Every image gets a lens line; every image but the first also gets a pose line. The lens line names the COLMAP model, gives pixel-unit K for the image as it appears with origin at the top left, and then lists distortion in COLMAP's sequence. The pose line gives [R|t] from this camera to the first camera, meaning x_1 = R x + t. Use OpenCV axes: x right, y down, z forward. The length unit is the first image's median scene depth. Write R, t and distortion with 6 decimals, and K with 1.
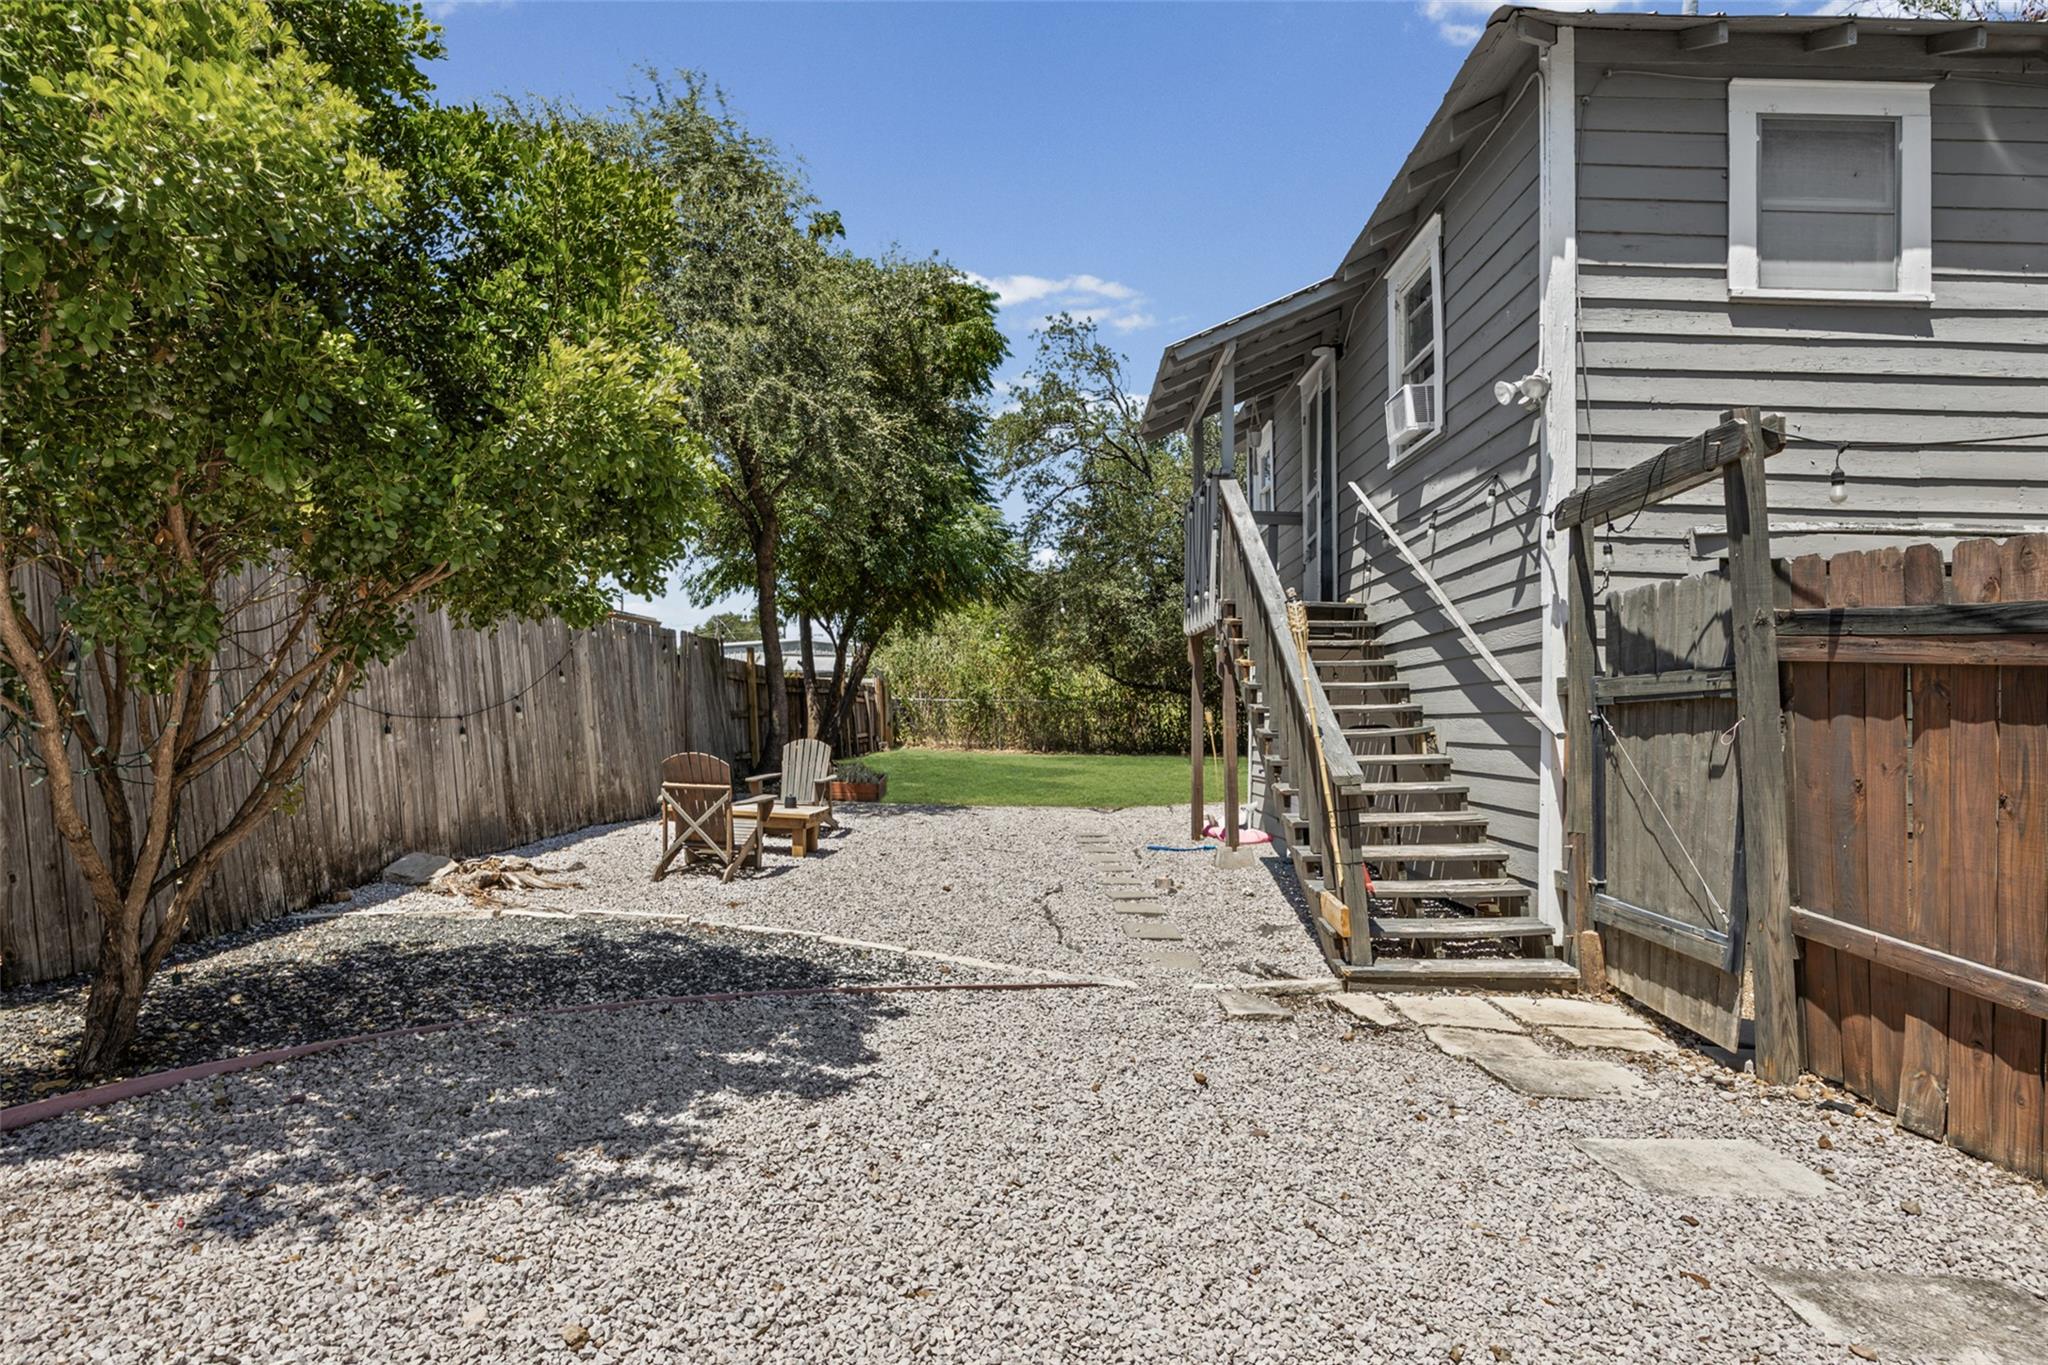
lens RADIAL K [[1072.0, 0, 1014.0], [0, 1072.0, 693.2], [0, 0, 1]] dist [-0.001808, -0.000167]
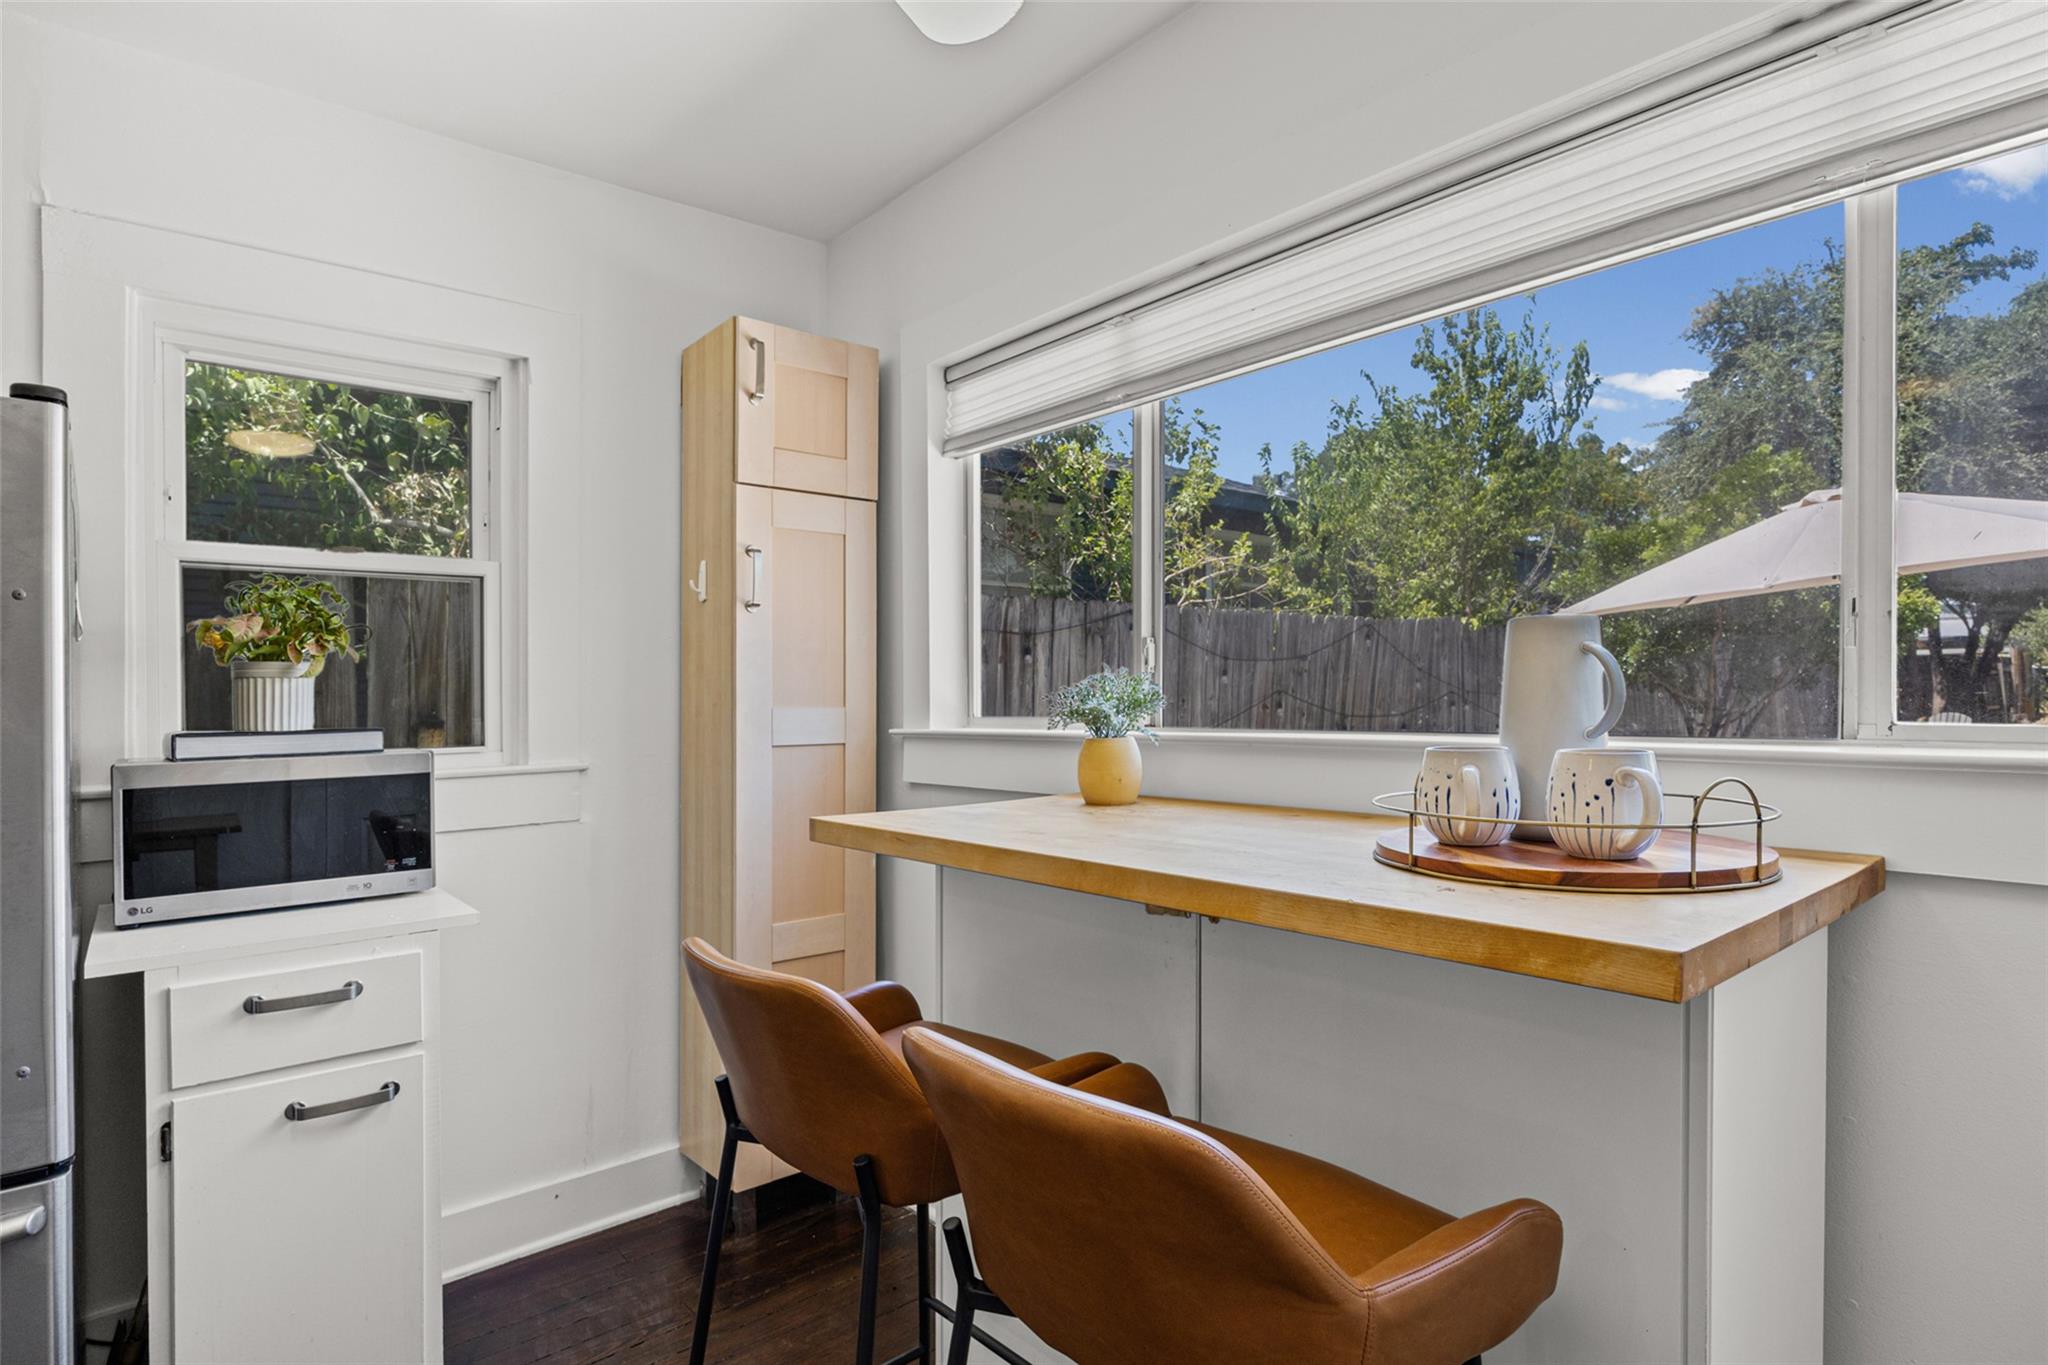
lens RADIAL K [[1072.0, 0, 1014.0], [0, 1072.0, 693.2], [0, 0, 1]] dist [-0.001808, -0.000167]
pose [[0.638942, -0.030808, -0.768638, 0.159233], [0.040763, 0.999150, -0.006162, -0.061760], [0.768174, -0.027395, 0.639654, -1.632922]]
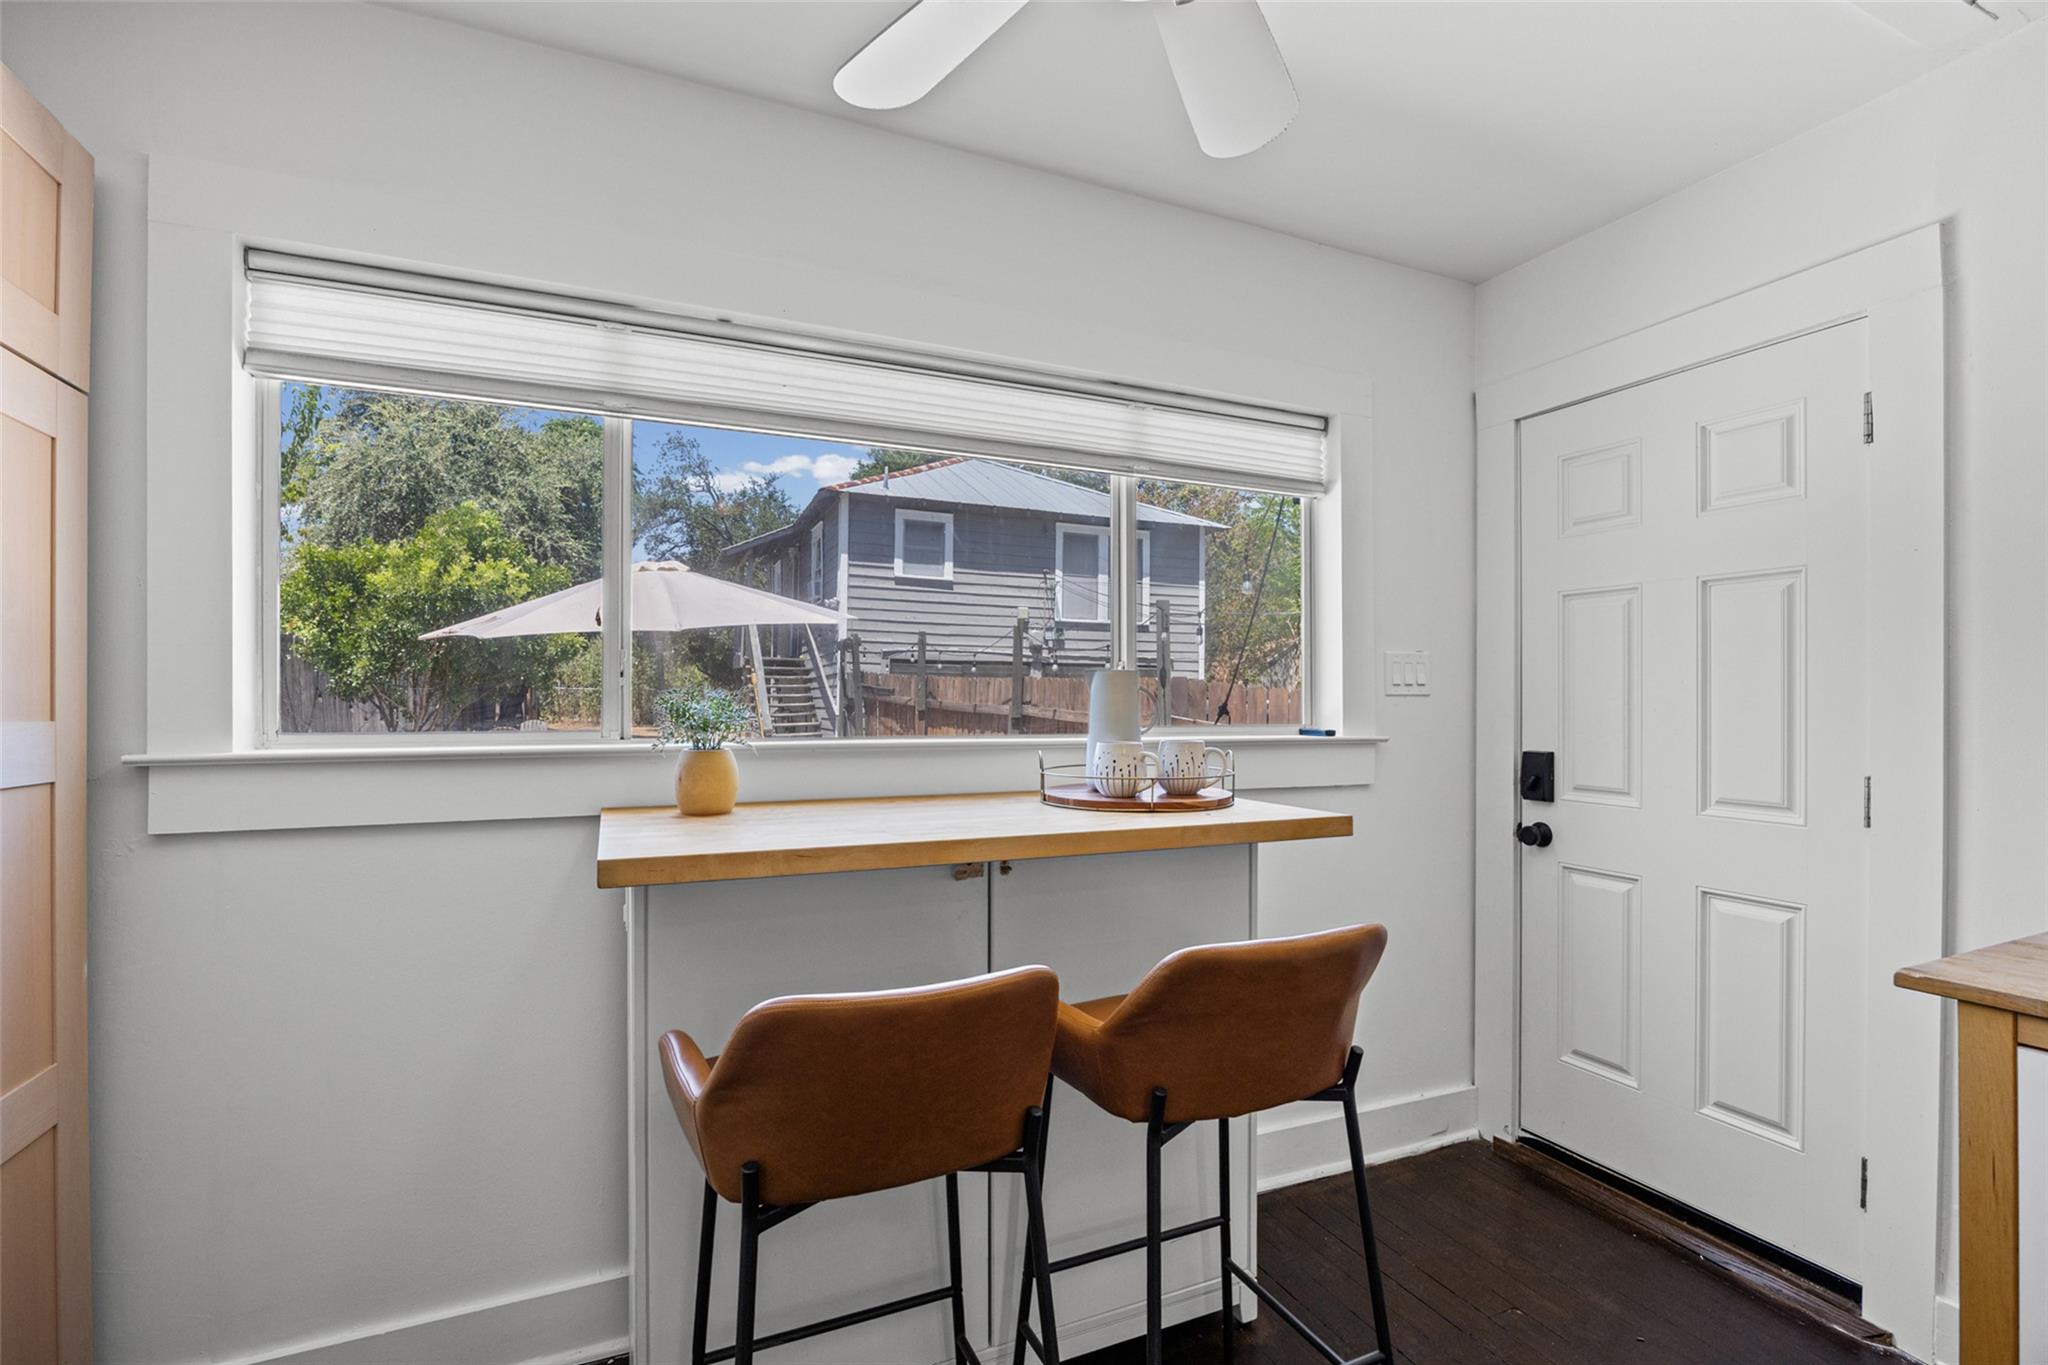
lens RADIAL K [[934.2, 0, 1015.7], [0, 934.2, 671.2], [0, 0, 1]] dist [-0.005635, 0.000607]
pose [[0.923592, -0.005123, 0.383342, -0.069393], [0.007346, 0.999964, -0.004336, -0.070673], [-0.383306, 0.006821, 0.923596, -1.704232]]
